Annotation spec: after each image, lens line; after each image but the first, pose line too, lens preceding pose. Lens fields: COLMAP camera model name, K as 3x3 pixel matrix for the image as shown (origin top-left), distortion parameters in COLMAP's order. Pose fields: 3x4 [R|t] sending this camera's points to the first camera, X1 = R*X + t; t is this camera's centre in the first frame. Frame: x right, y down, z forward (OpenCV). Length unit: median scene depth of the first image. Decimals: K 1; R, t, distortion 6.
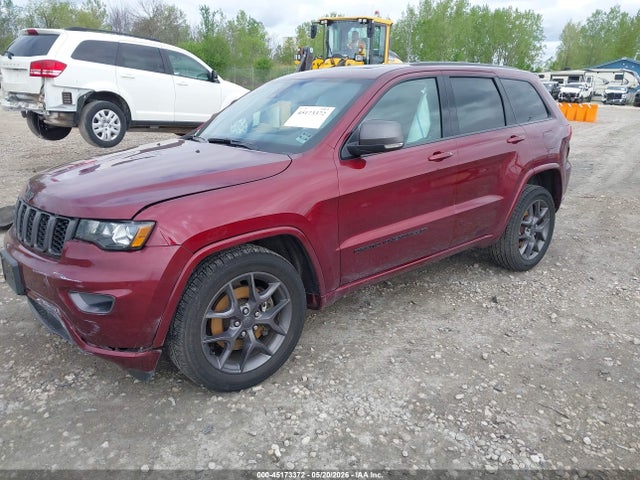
lens RADIAL K [[503.8, 0, 316.0], [0, 503.8, 241.1], [0, 0, 1]] dist [0.033276, -0.025557]
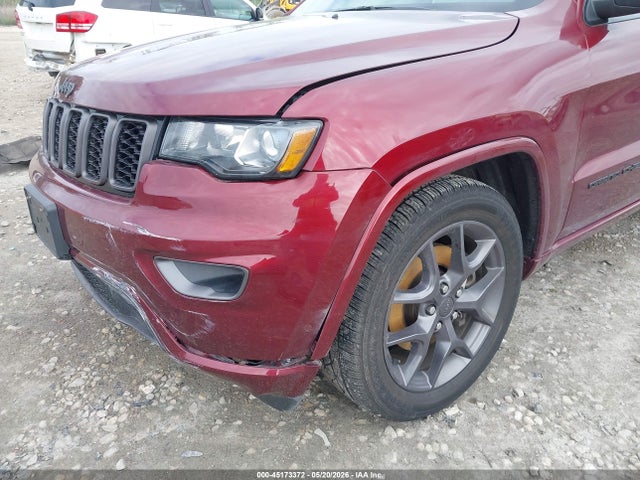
lens RADIAL K [[503.8, 0, 319.8], [0, 503.8, 243.3], [0, 0, 1]] dist [0.033276, -0.025557]
pose [[0.999465, 0.000082, -0.032705, -0.268270], [0.003493, 0.994009, 0.109240, 0.024250], [0.032518, -0.109295, 0.993477, 0.432662]]
